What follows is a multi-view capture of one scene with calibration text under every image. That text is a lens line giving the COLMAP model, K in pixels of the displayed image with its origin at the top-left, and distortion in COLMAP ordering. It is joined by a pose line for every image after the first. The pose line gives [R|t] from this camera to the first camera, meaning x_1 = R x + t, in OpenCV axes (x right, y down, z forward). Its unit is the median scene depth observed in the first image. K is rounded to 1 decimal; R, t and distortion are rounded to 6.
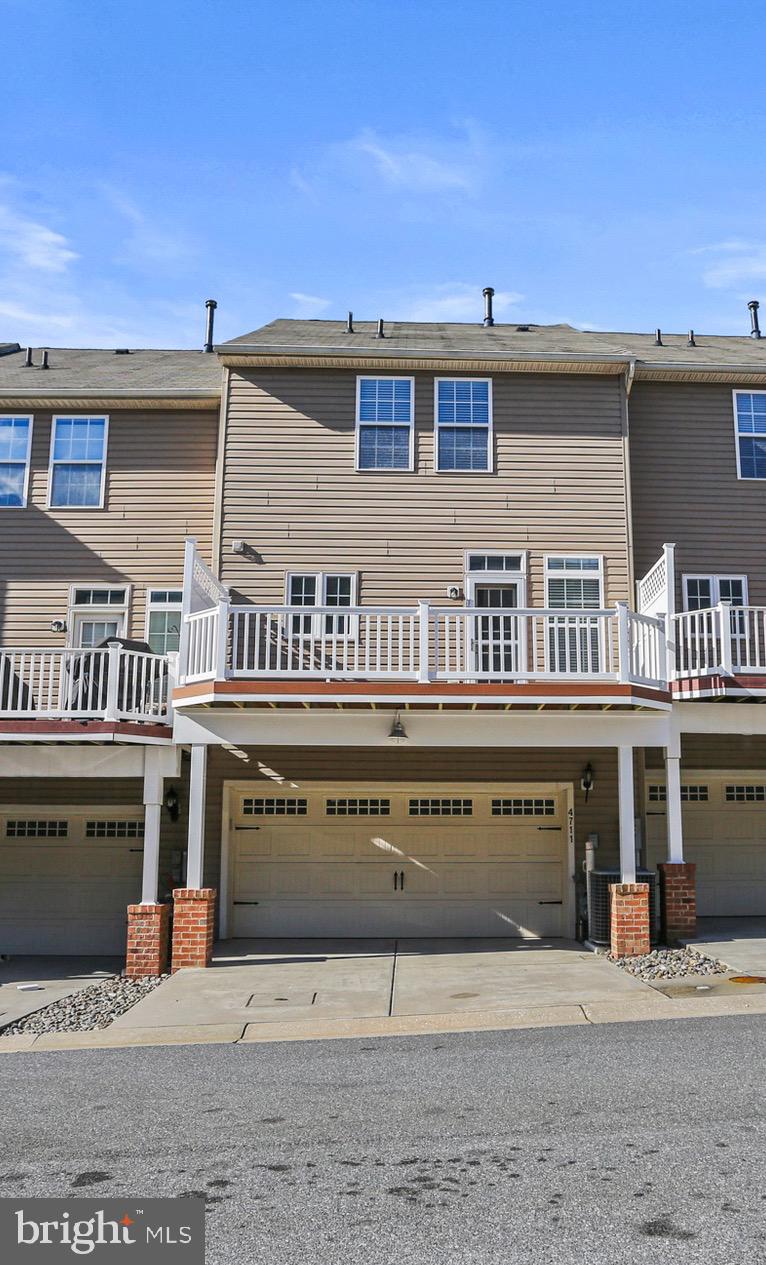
lens RADIAL K [[1057.3, 0, 401.4], [0, 1057.3, 632.7], [0, 0, 1]] dist [-0.058857, 0.002214]
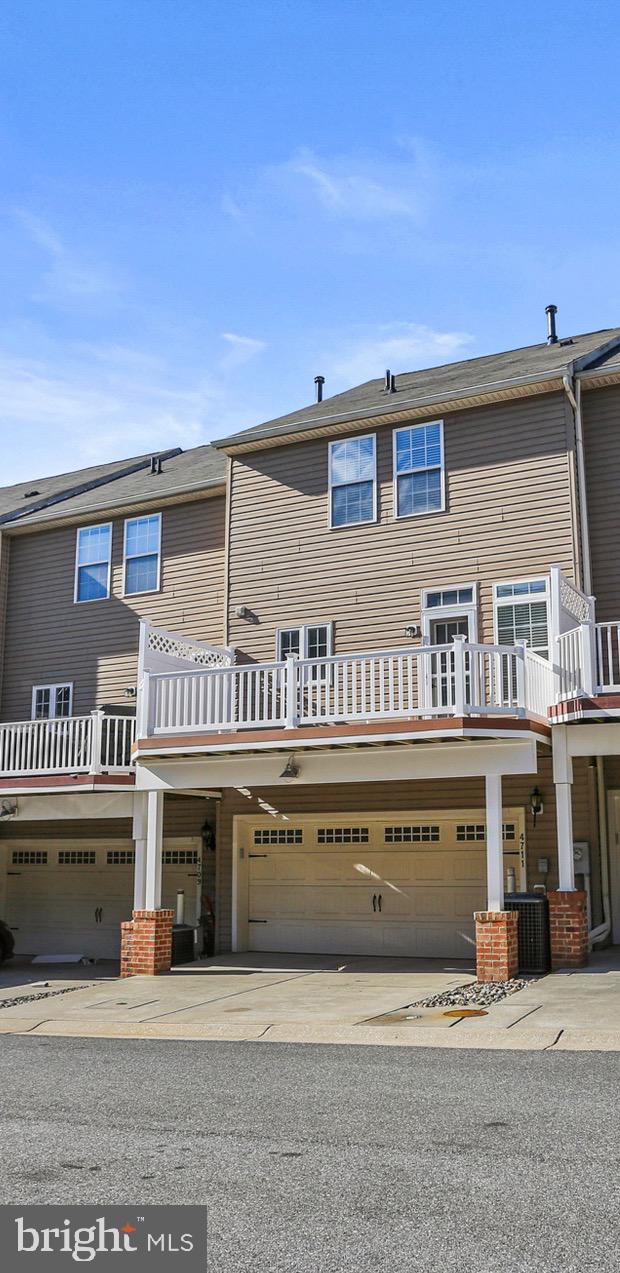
lens RADIAL K [[1030.8, 0, 310.0], [0, 1030.8, 636.5], [0, 0, 1]] dist [-0.061599, 0.000611]
pose [[0.876291, -0.109260, -0.469230, 0.442314], [0.105564, 0.993822, -0.034269, -0.007817], [0.470076, -0.019505, 0.882411, 0.039764]]
